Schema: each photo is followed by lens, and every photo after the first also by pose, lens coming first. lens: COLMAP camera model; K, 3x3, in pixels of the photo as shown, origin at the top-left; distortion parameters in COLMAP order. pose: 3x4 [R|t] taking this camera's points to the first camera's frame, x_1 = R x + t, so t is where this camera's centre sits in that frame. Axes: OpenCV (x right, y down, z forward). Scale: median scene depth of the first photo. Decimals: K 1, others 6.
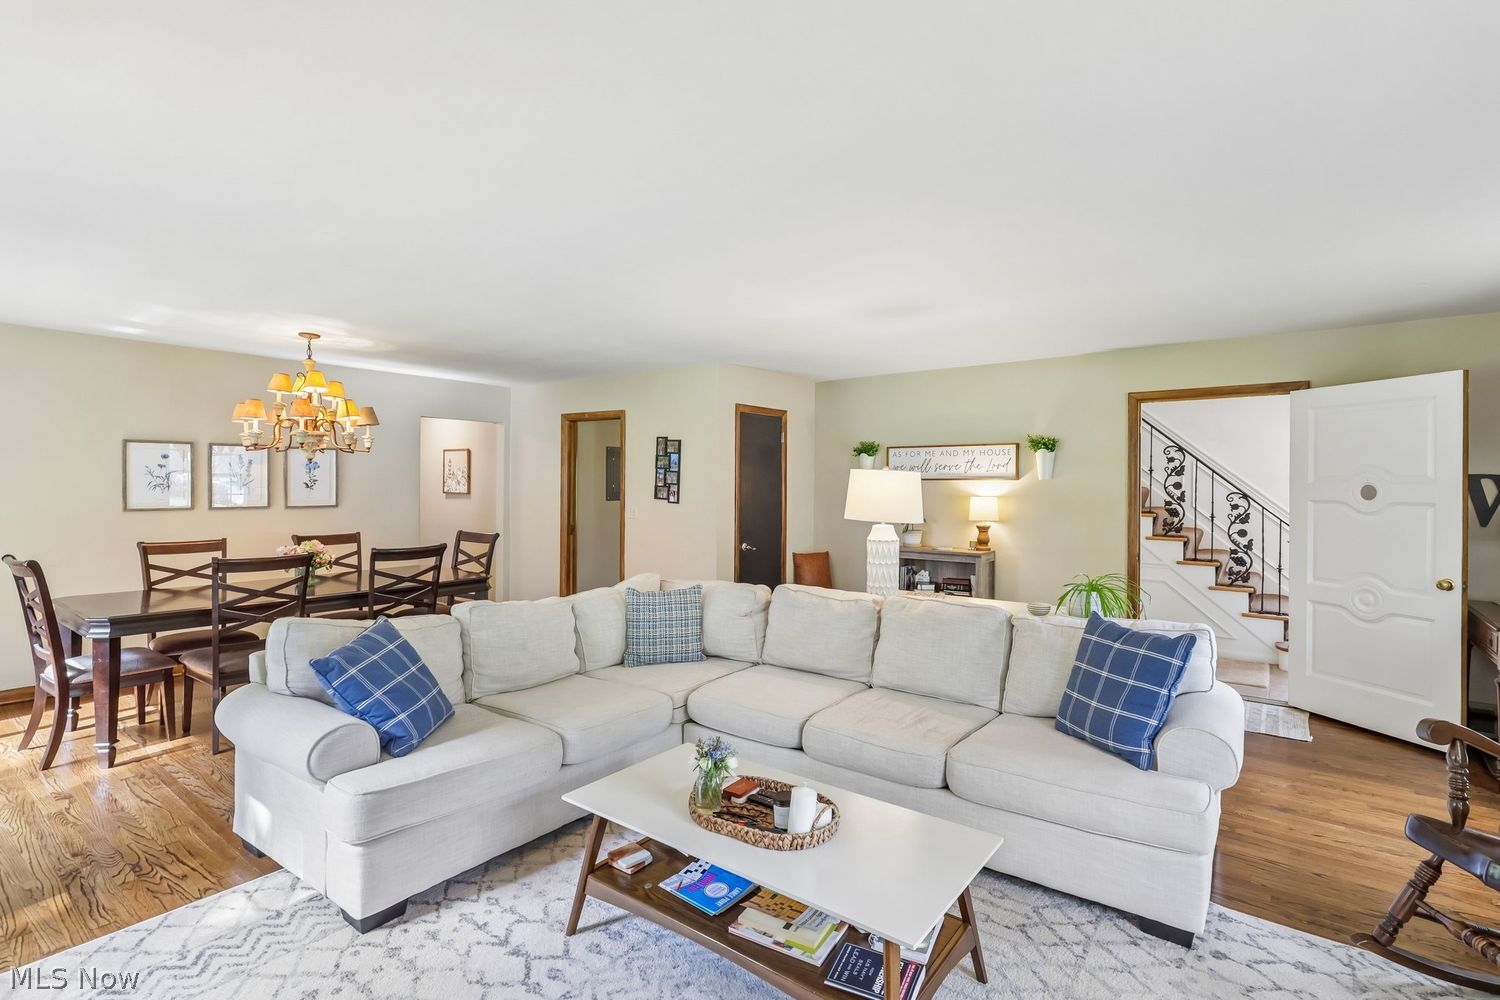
lens RADIAL K [[707.4, 0, 748.5], [0, 707.4, 492.1], [0, 0, 1]] dist [0.001208, 0.000747]
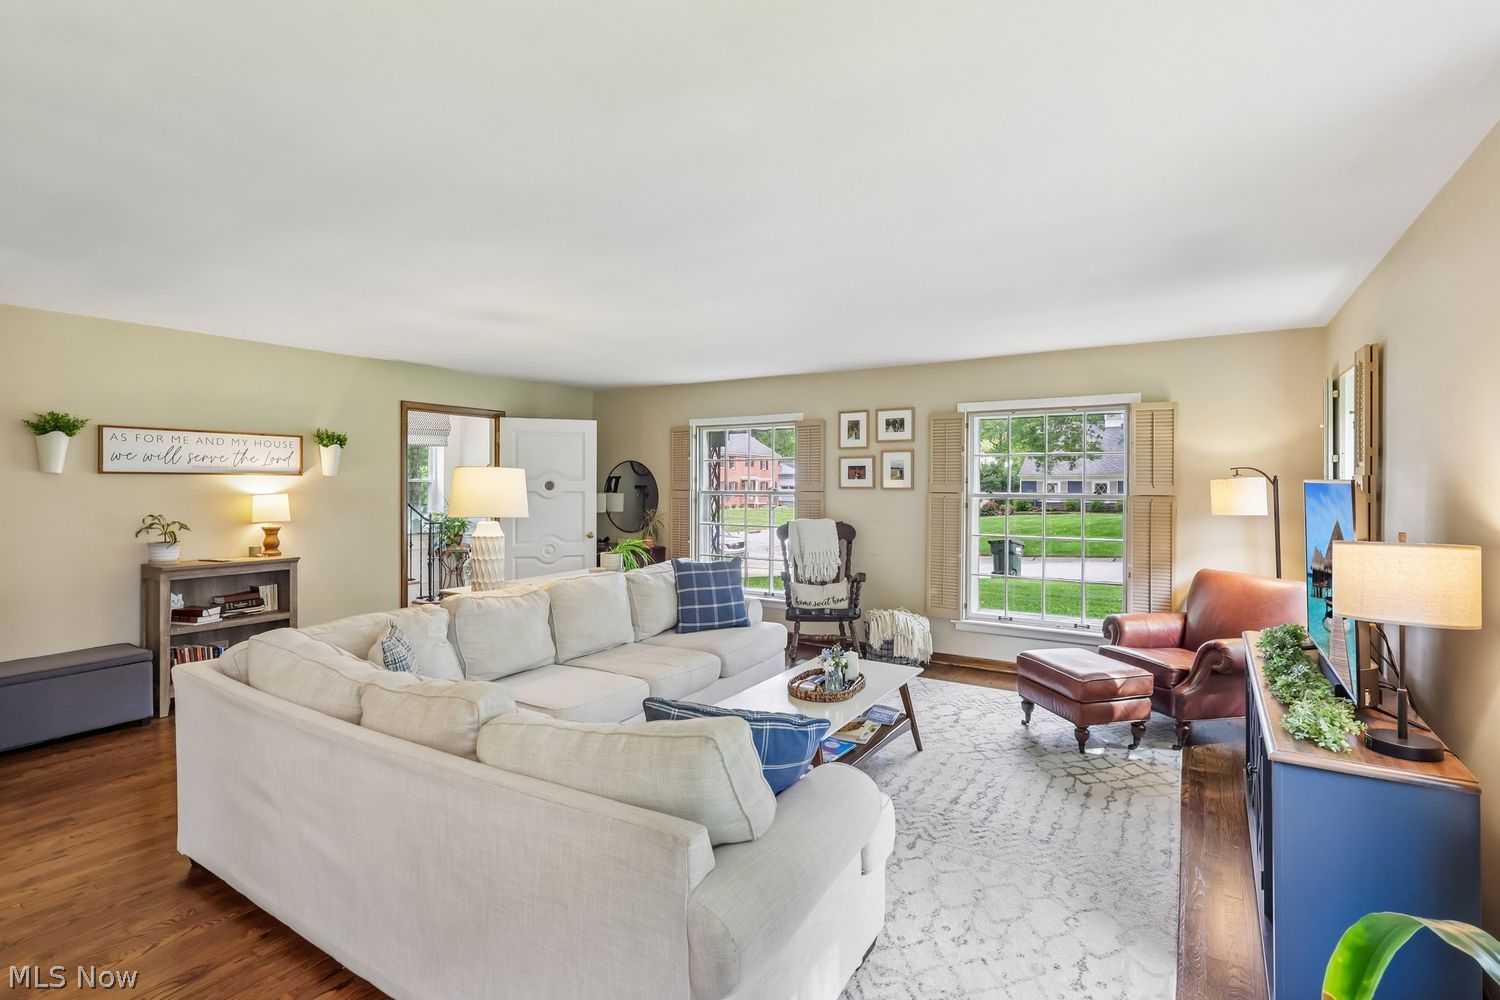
lens RADIAL K [[707.4, 0, 744.4], [0, 707.4, 483.8], [0, 0, 1]] dist [0.001208, 0.000747]
pose [[-0.083726, -0.005224, 0.996475, -0.604892], [0.007883, 0.999951, 0.005904, -0.007320], [-0.996458, 0.008350, -0.083680, 0.506906]]
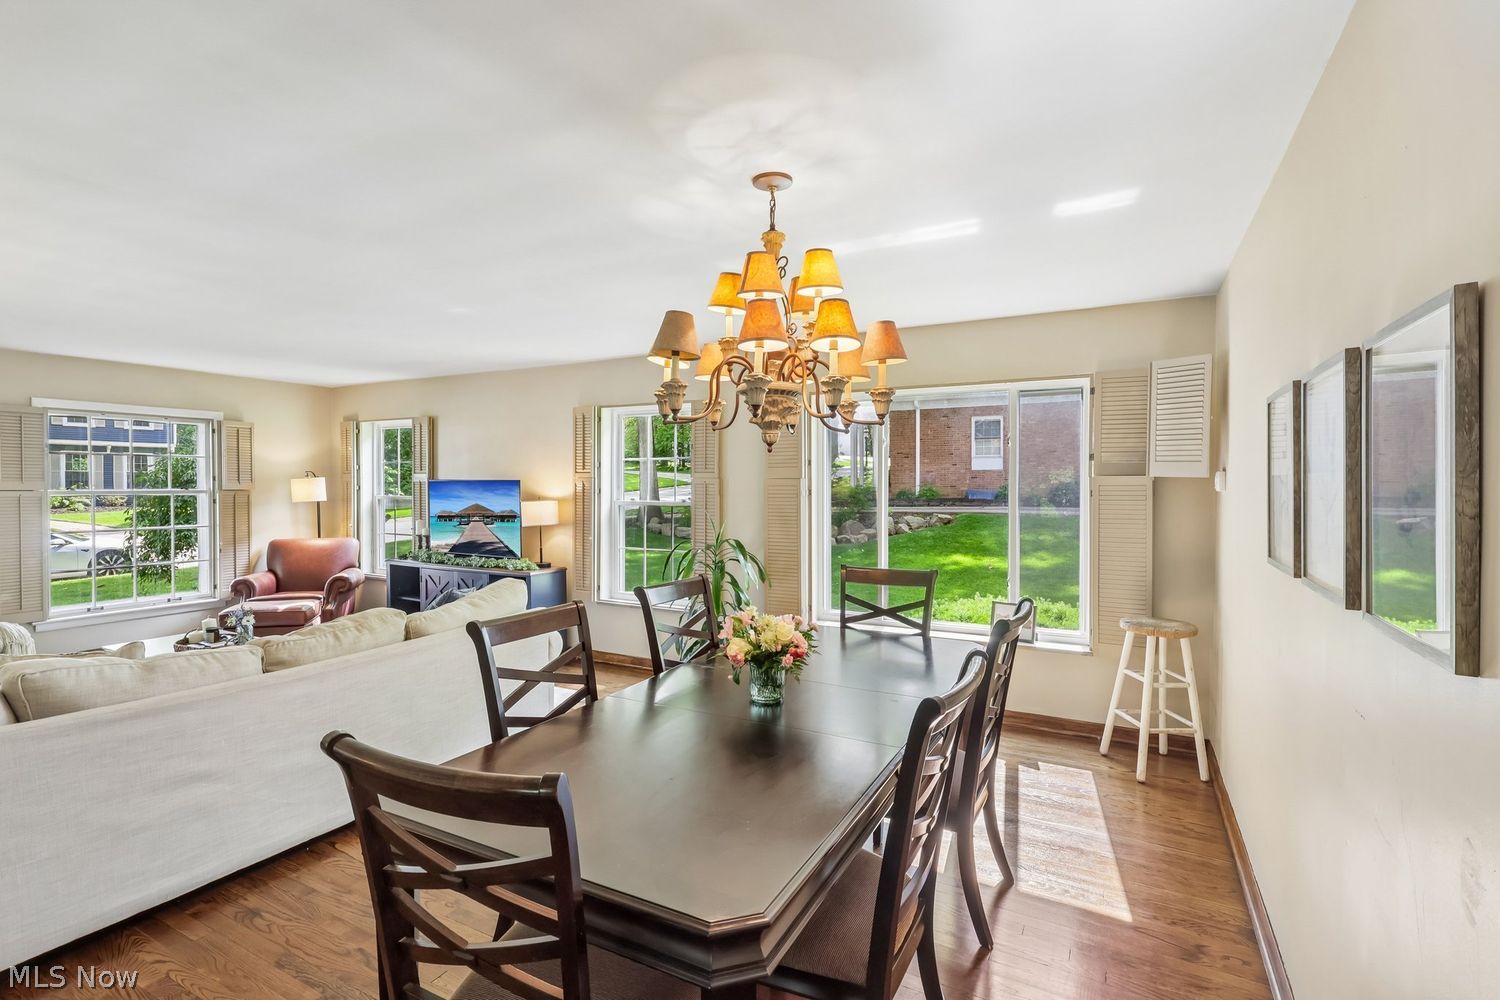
lens RADIAL K [[707.4, 0, 752.2], [0, 707.4, 496.0], [0, 0, 1]] dist [0.001208, 0.000747]
pose [[-0.985699, -0.005922, -0.168410, -0.431632], [-0.010629, 0.999577, 0.027065, -0.015084], [0.168179, 0.028468, -0.985345, 1.238856]]
